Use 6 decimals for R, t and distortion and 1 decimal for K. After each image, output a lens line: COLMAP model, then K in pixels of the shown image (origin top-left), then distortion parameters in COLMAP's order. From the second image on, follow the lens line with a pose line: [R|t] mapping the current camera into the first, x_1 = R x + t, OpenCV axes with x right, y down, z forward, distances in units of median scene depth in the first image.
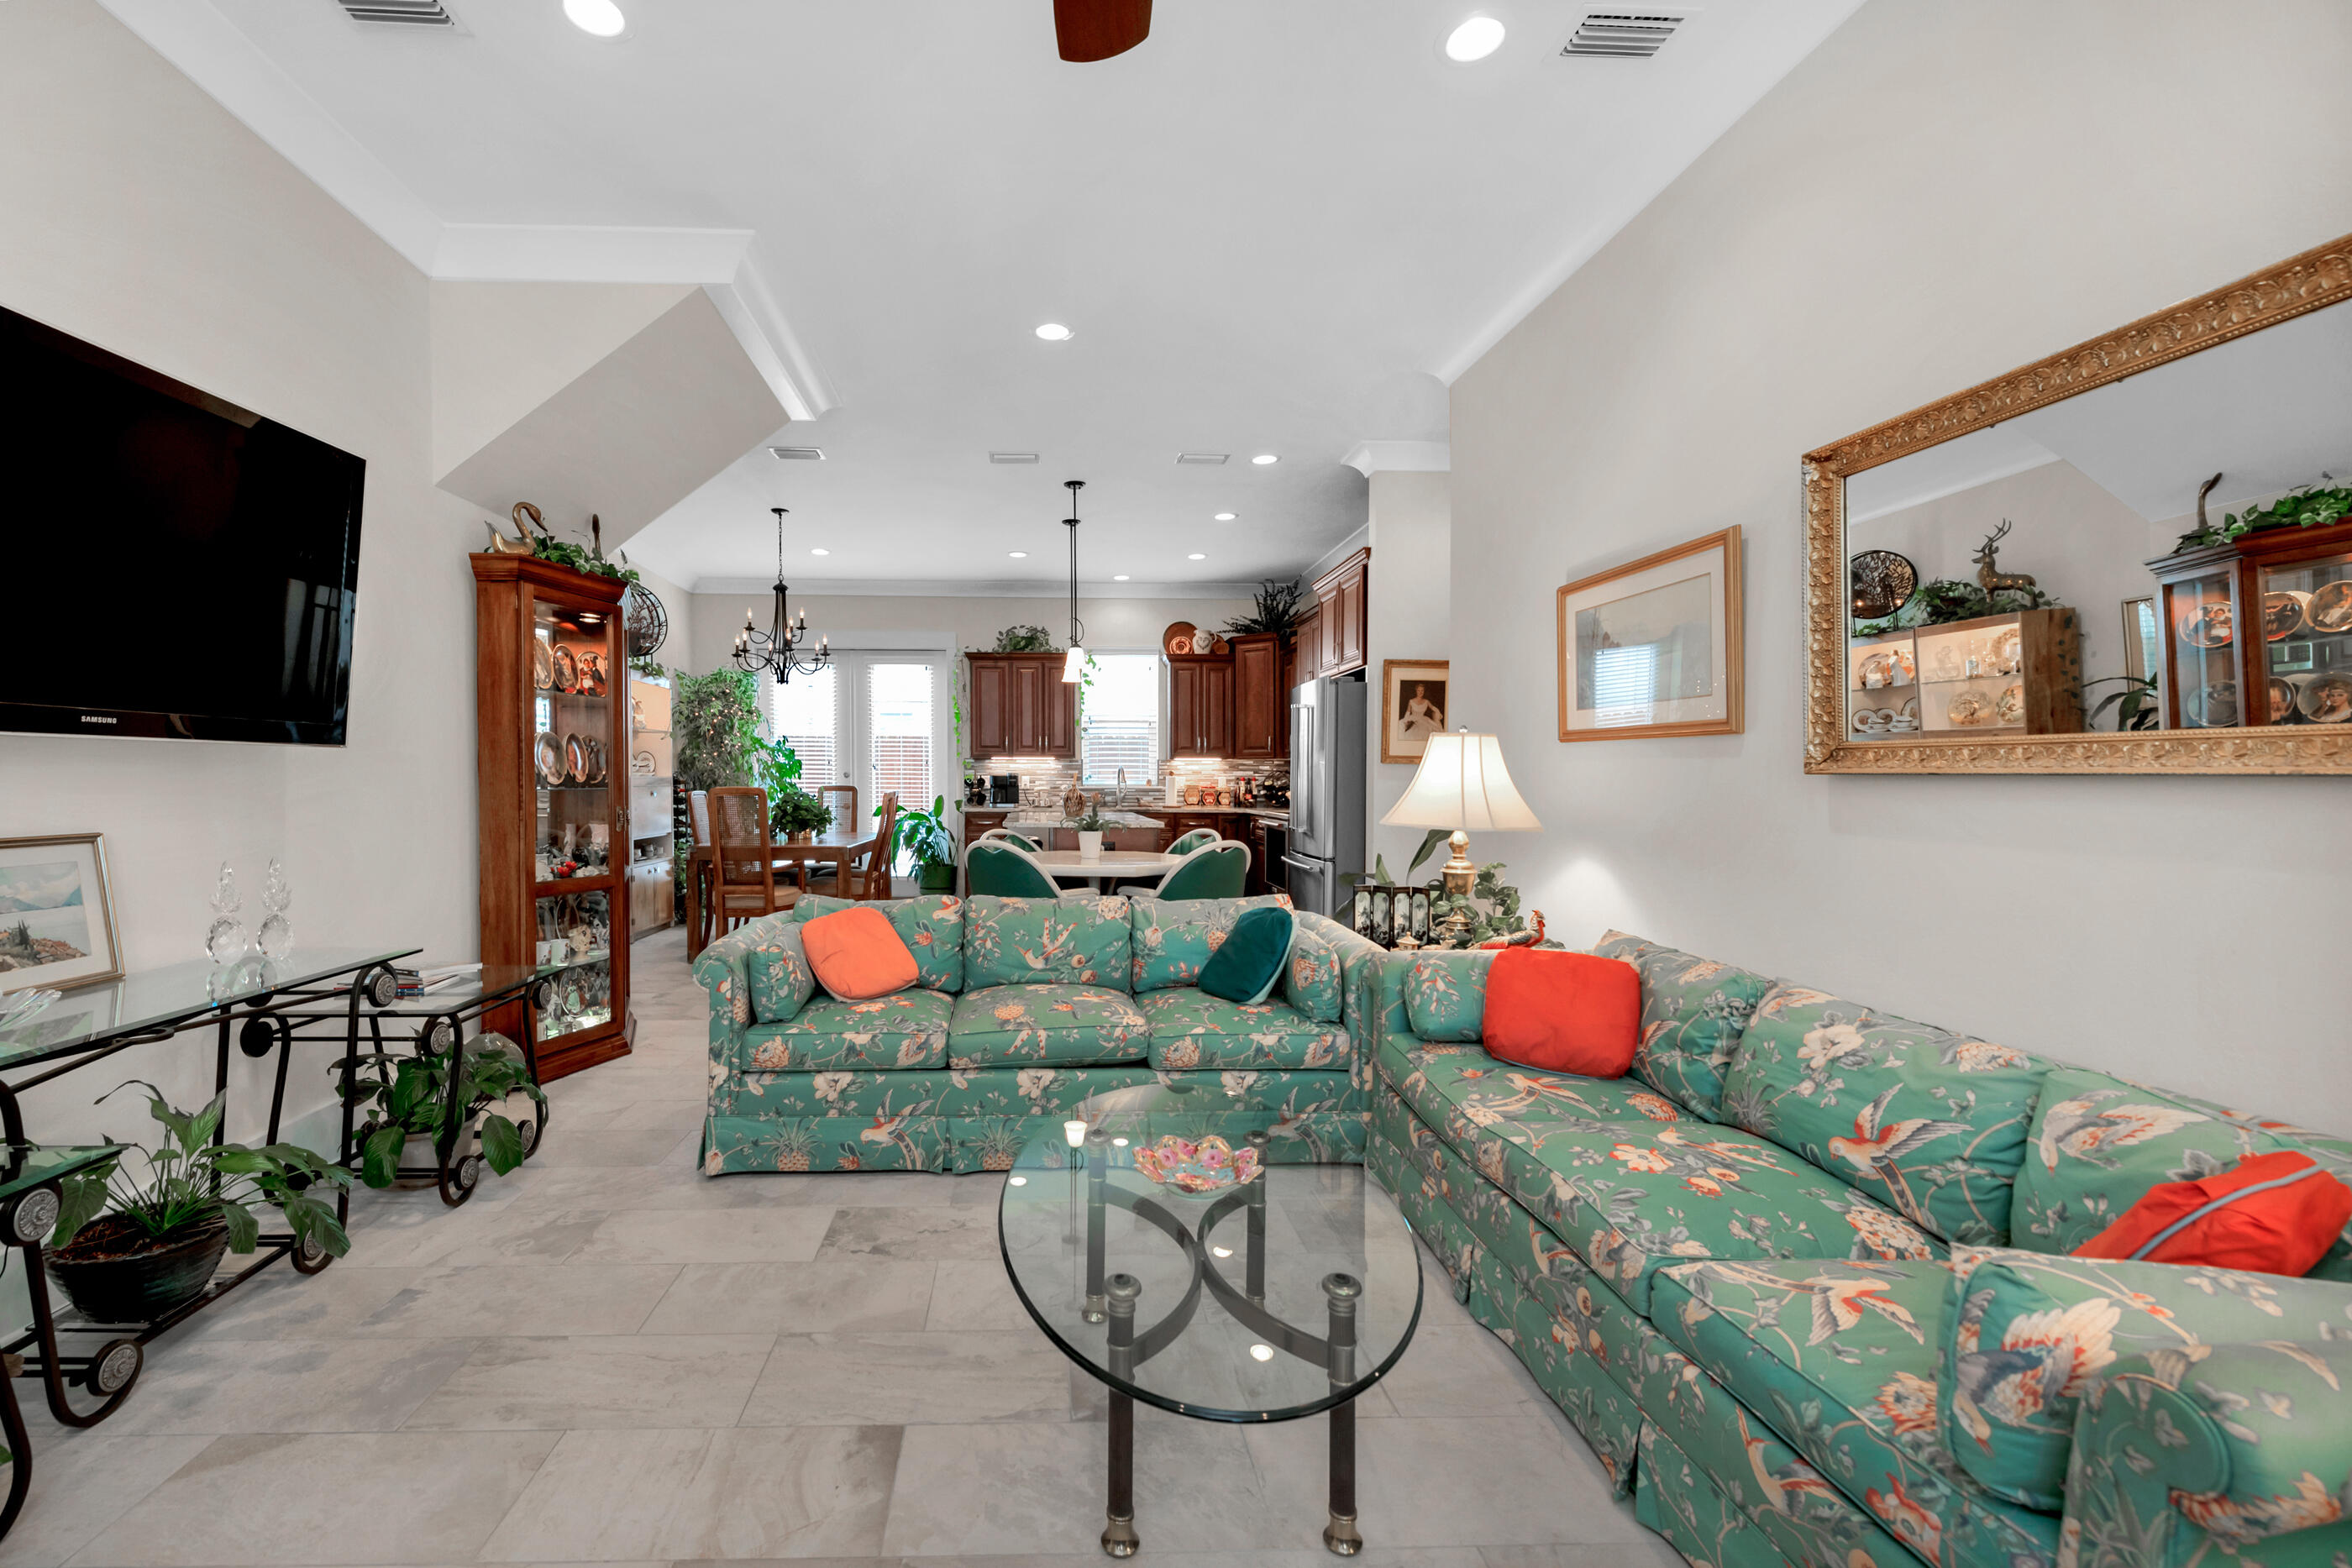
lens RADIAL K [[934.7, 0, 1156.2], [0, 934.7, 814.8], [0, 0, 1]] dist [0.002877, -0.003022]
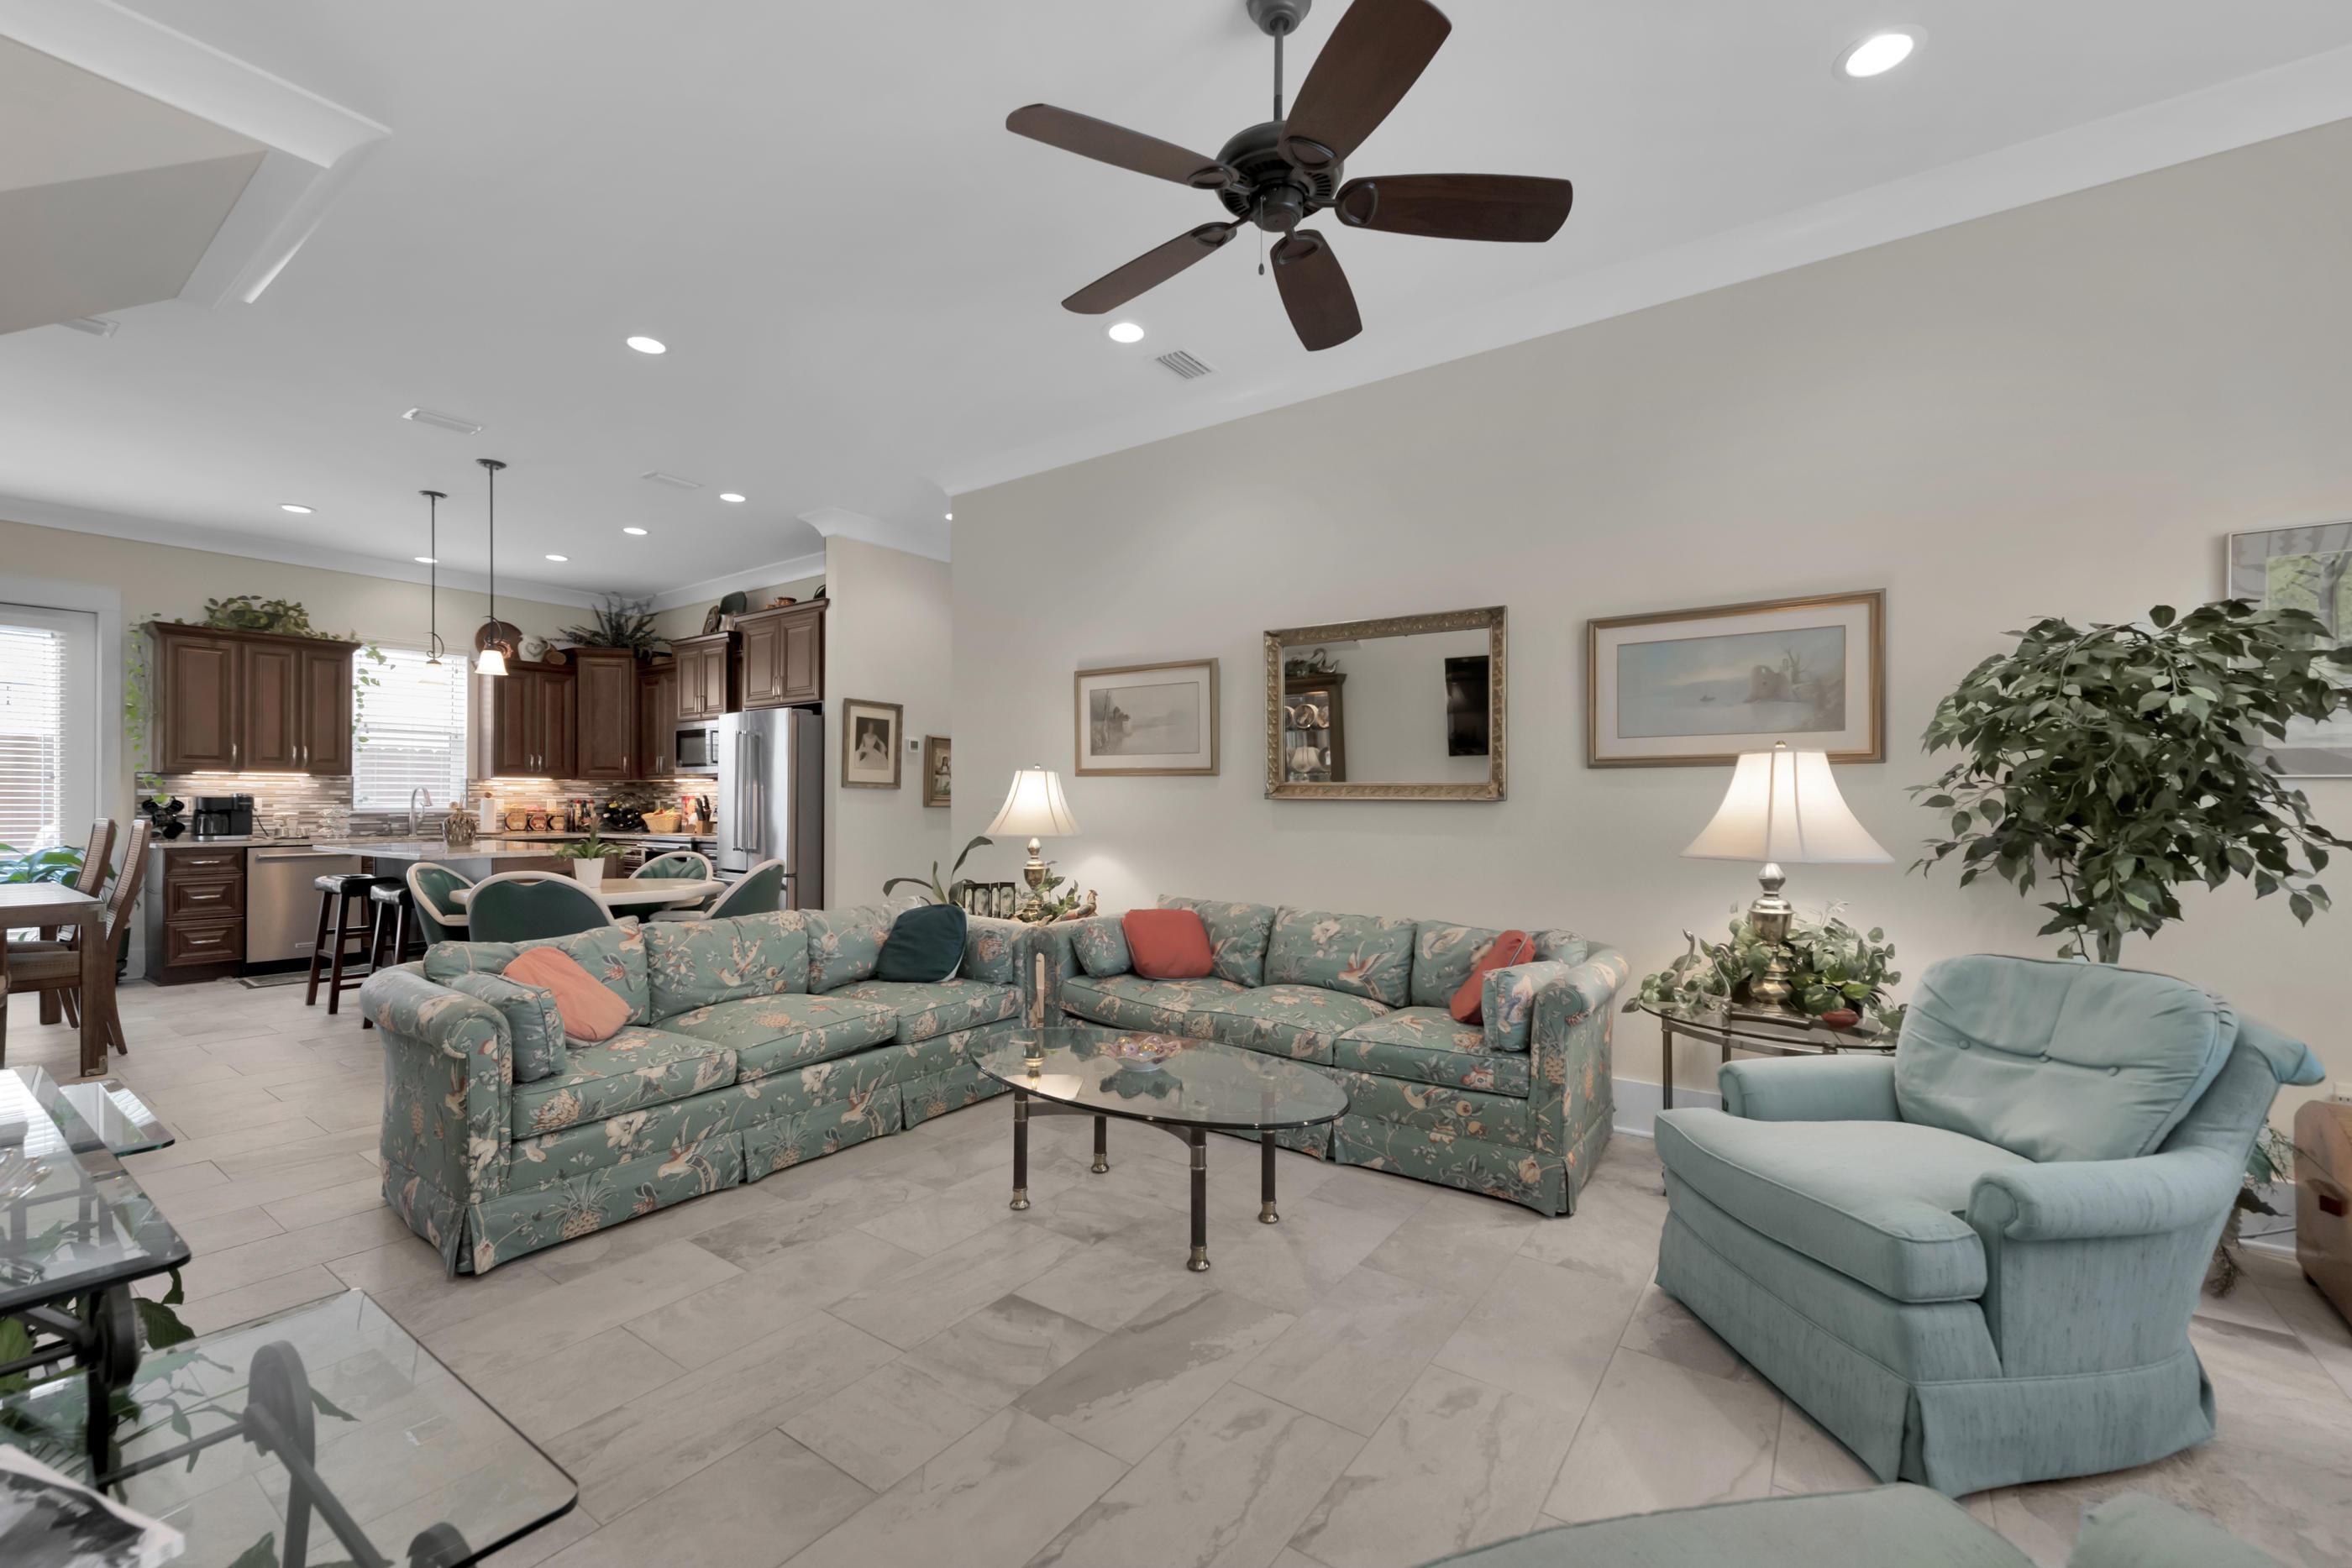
lens RADIAL K [[912.5, 0, 1127.8], [0, 912.5, 811.1], [0, 0, 1]] dist [0.026311, -0.001946]
pose [[0.656147, -0.008791, 0.754582, -0.668087], [0.029708, 0.999458, -0.014188, -0.000757], [-0.754048, 0.031726, 0.656052, 0.003363]]
